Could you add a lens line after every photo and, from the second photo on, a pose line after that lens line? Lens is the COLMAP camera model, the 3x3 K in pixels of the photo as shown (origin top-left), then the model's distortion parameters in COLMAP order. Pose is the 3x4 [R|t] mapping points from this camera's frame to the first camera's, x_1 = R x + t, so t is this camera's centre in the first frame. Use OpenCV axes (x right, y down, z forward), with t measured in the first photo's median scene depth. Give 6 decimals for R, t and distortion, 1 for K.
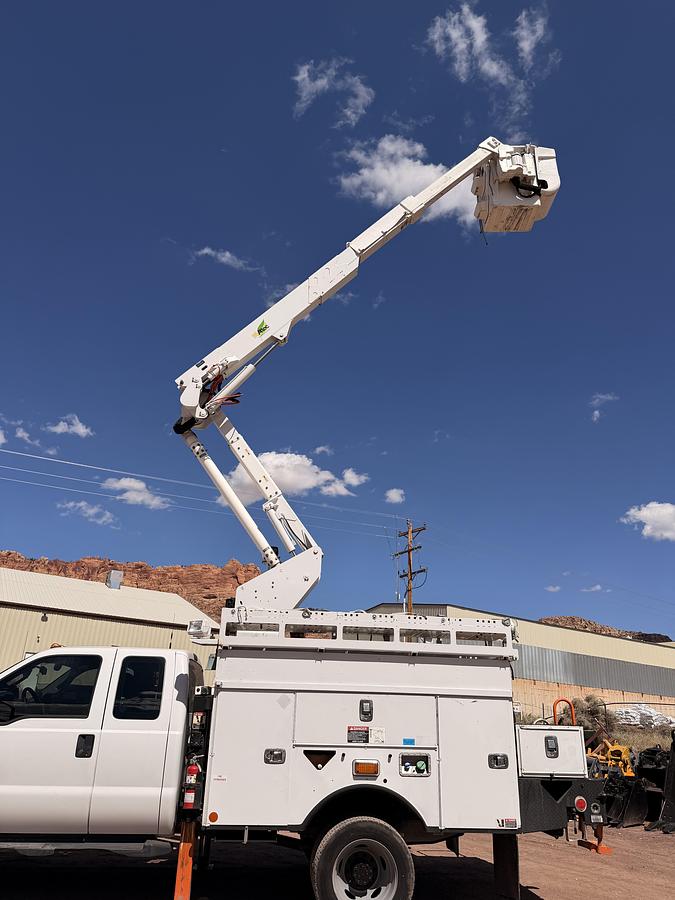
lens RADIAL K [[657.7, 0, 337.5], [0, 657.7, 450.0], [0, 0, 1]] dist [0.025277, -0.008624]
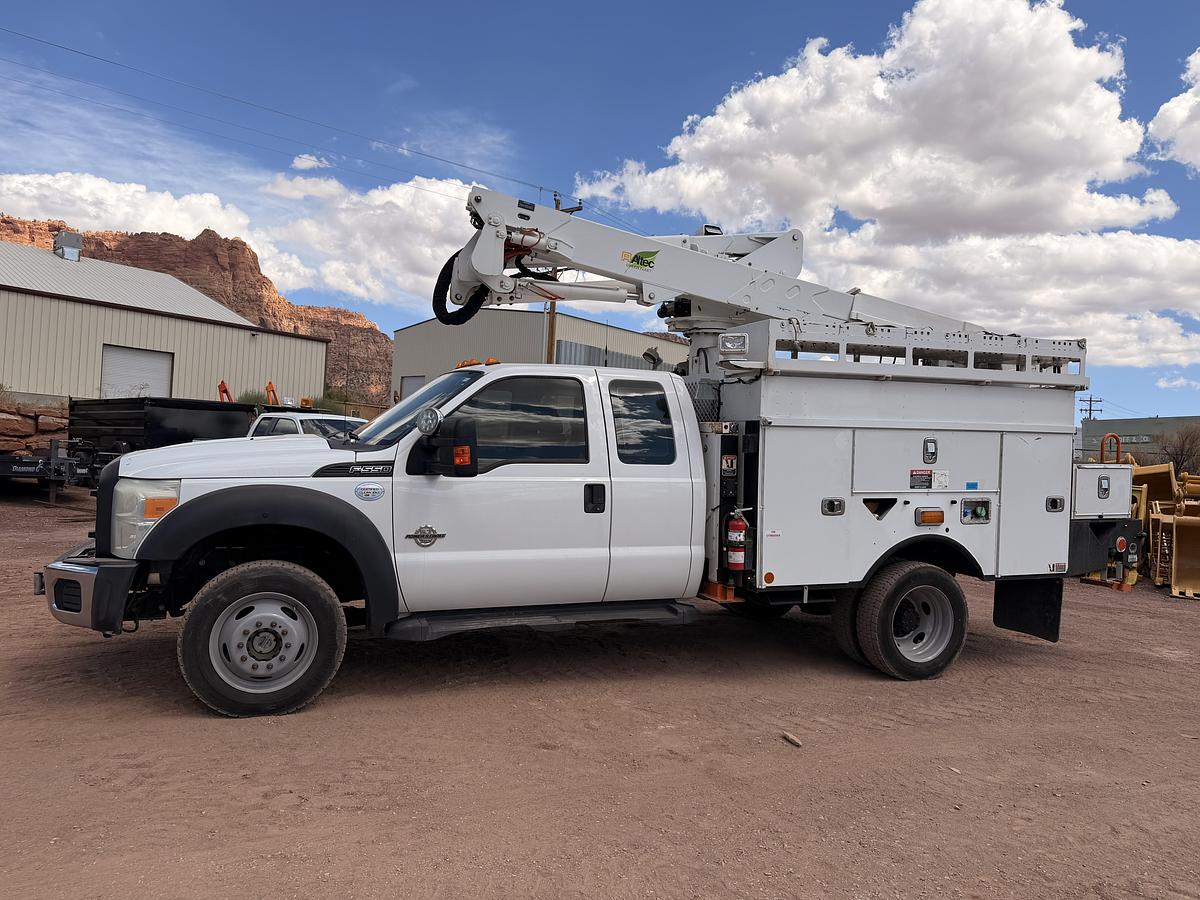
lens RADIAL K [[872.0, 0, 580.7], [0, 872.0, 442.8], [0, 0, 1]] dist [0.029473, -0.001330]
pose [[0.968482, -0.007483, 0.248972, -0.618673], [-0.086065, 0.927932, 0.362679, 0.043853], [-0.233743, -0.372675, 0.898041, 0.165830]]
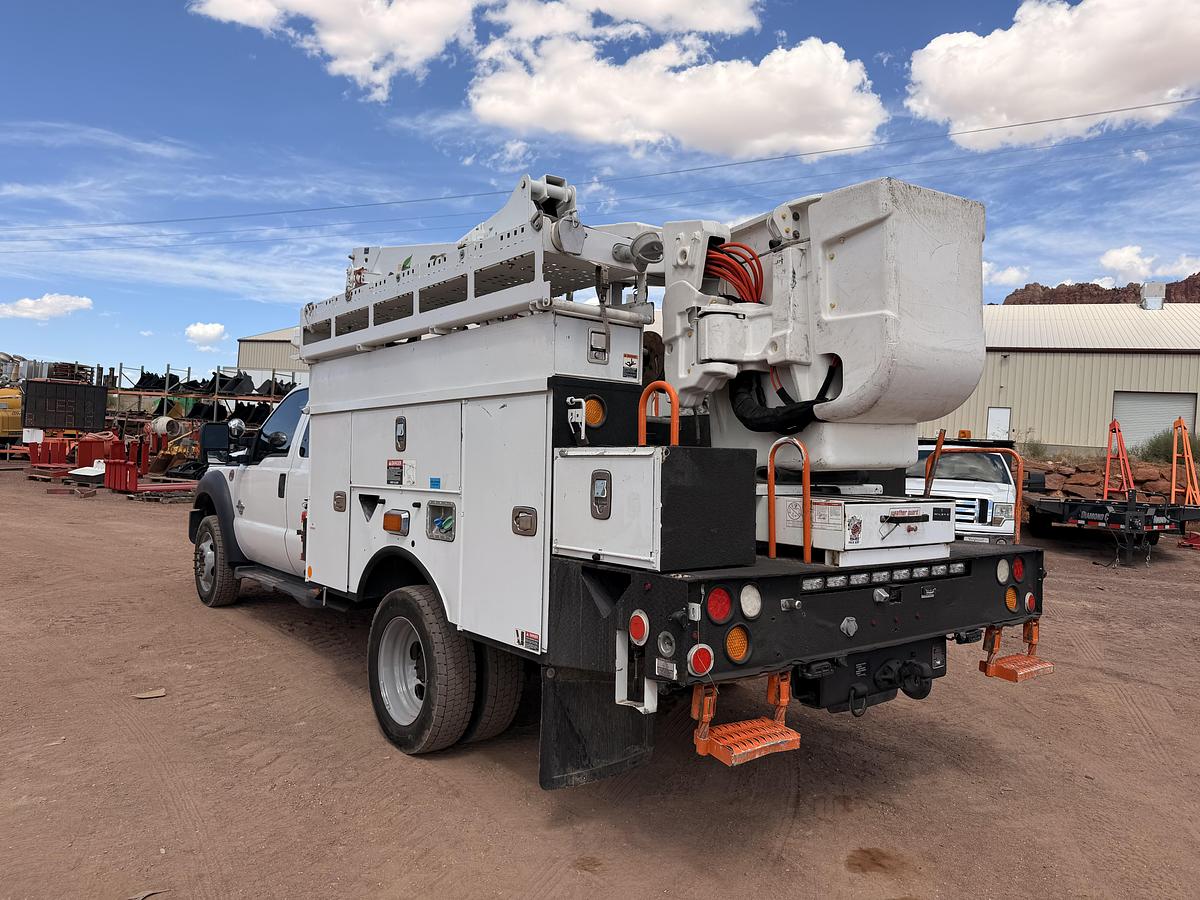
lens RADIAL K [[856.3, 0, 600.1], [0, 856.3, 453.8], [0, 0, 1]] dist [0.033534, 0.003373]
pose [[0.529743, -0.028138, -0.847691, 0.780559], [0.294735, 0.943271, 0.152876, 0.347726], [0.795301, -0.330829, 0.507984, 0.750151]]
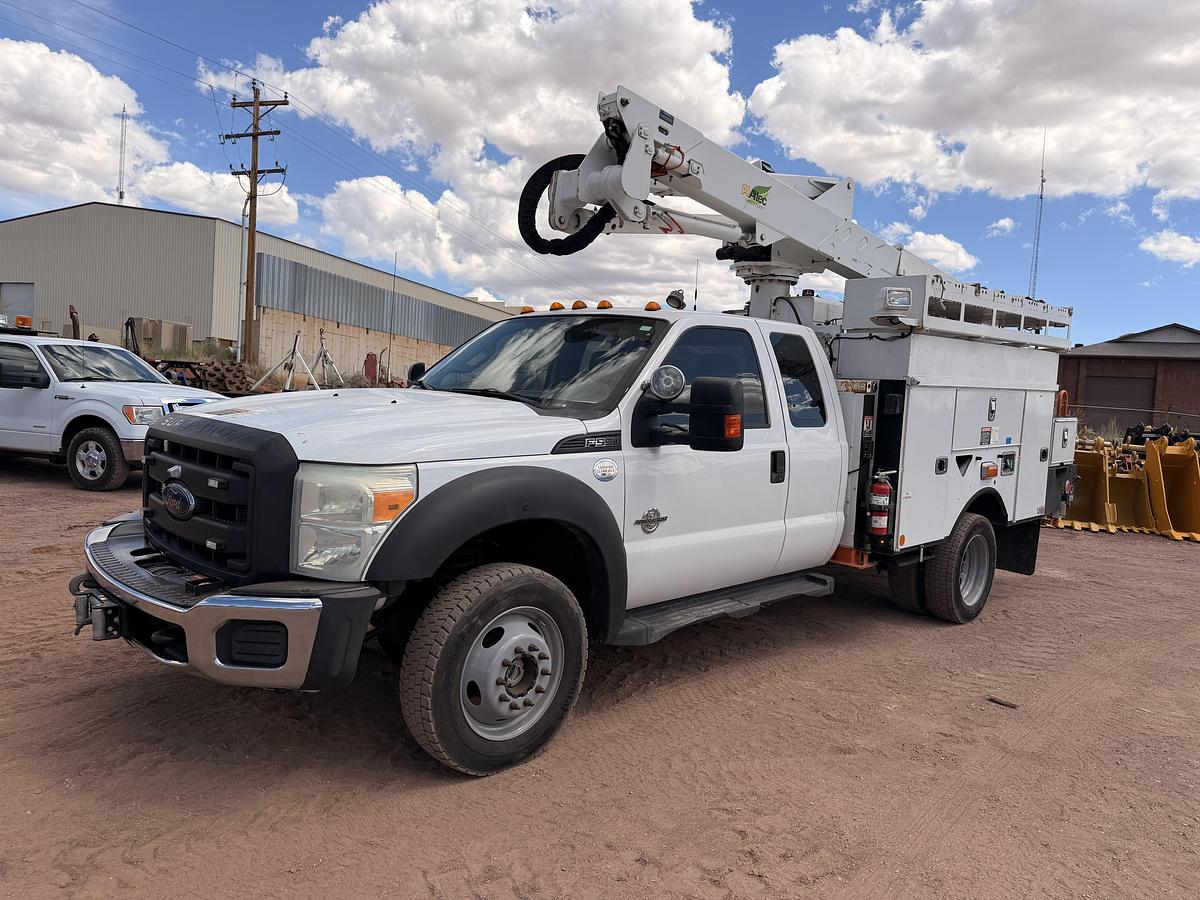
lens RADIAL K [[880.5, 0, 600.0], [0, 880.5, 450.0], [0, 0, 1]] dist [0.003632, 0.003705]
pose [[0.780228, -0.049132, 0.623562, -1.029961], [-0.240073, 0.897036, 0.371069, 0.150274], [-0.577589, -0.439219, 0.688097, 0.503617]]
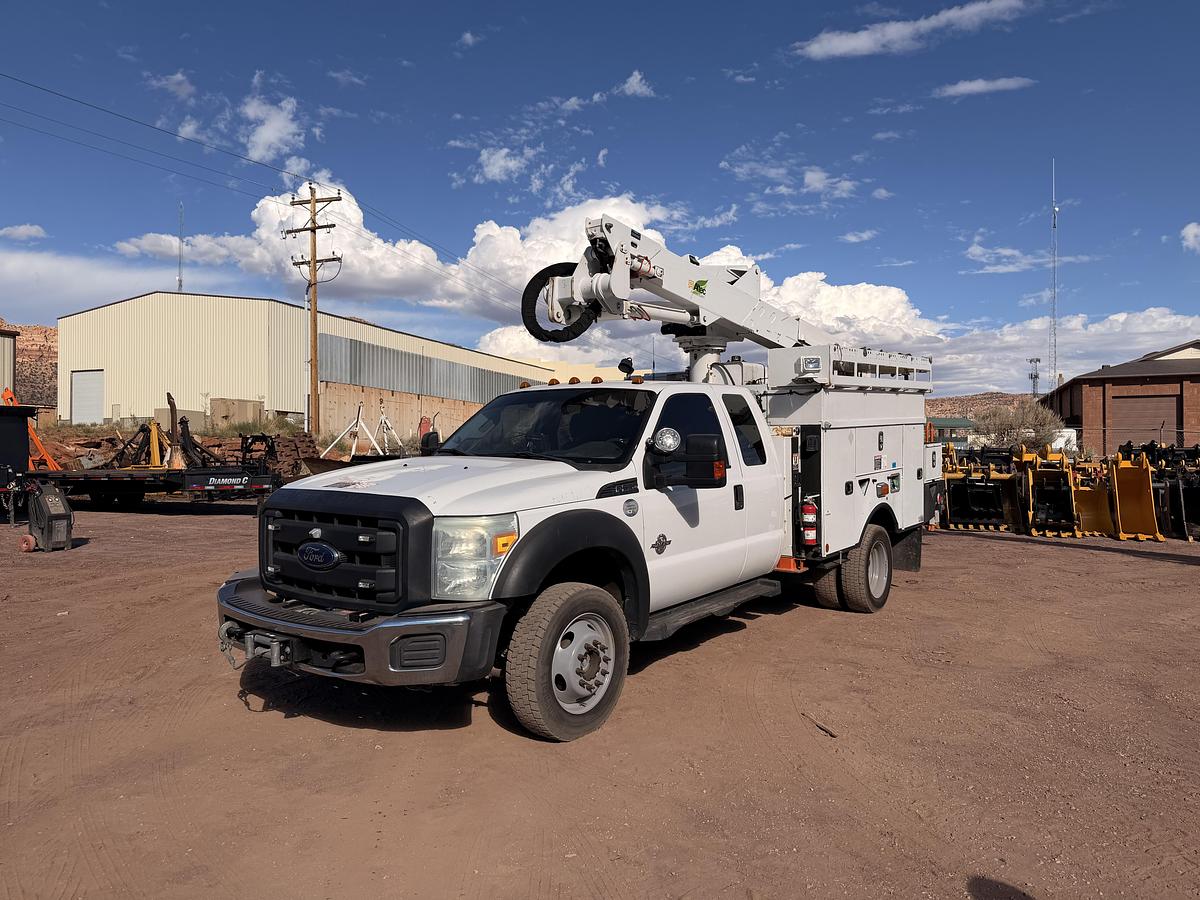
lens RADIAL K [[846.8, 0, 600.0], [0, 846.8, 450.0], [0, 0, 1]] dist [0.117974, -0.137722]
pose [[0.681216, -0.063870, 0.729291, -1.265972], [-0.231175, 0.926448, 0.297072, 0.104689], [-0.694625, -0.370964, 0.616346, 0.463221]]
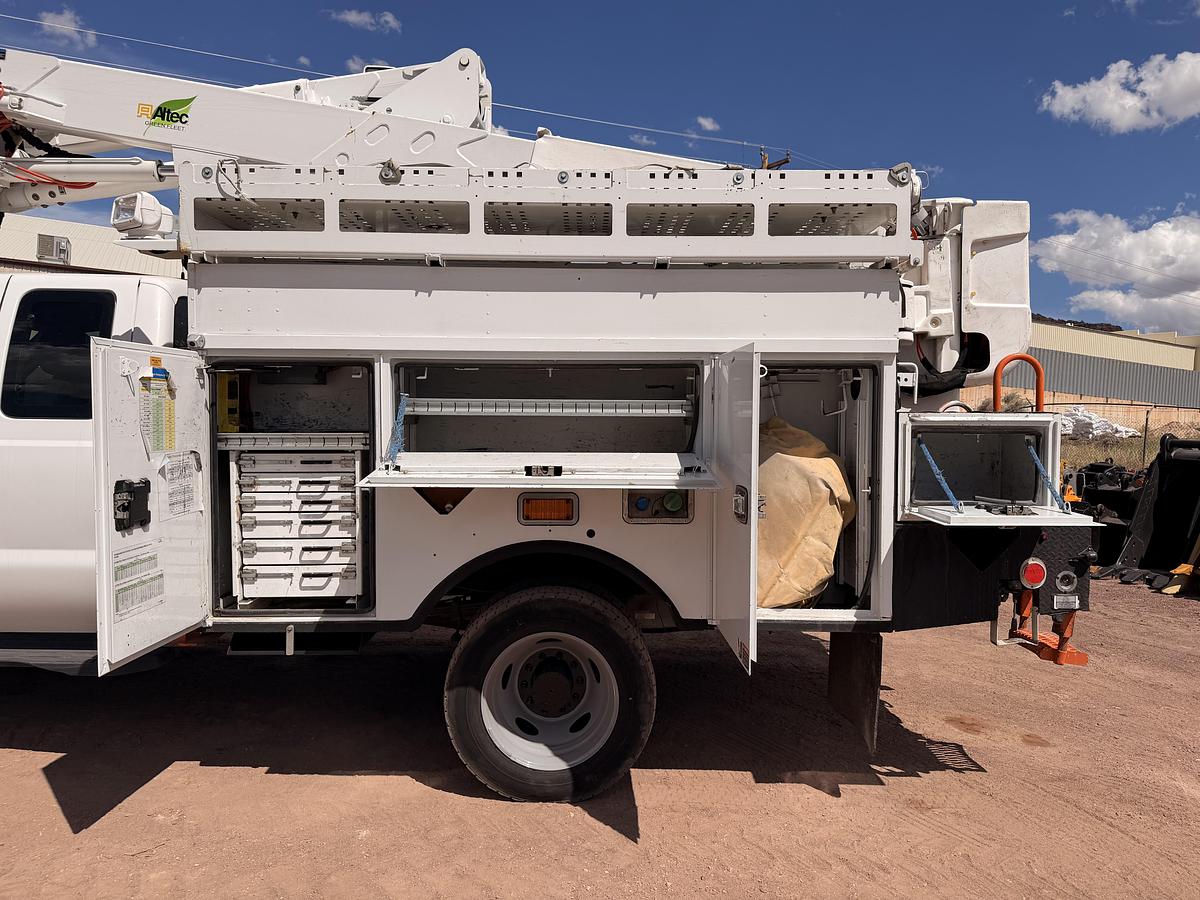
lens RADIAL K [[856.3, 0, 600.1], [0, 856.3, 453.8], [0, 0, 1]] dist [0.033534, 0.003373]
pose [[0.996077, -0.017257, -0.086790, 0.126259], [0.049892, 0.919561, 0.389766, 0.215164], [0.073082, -0.392568, 0.916815, 0.471075]]
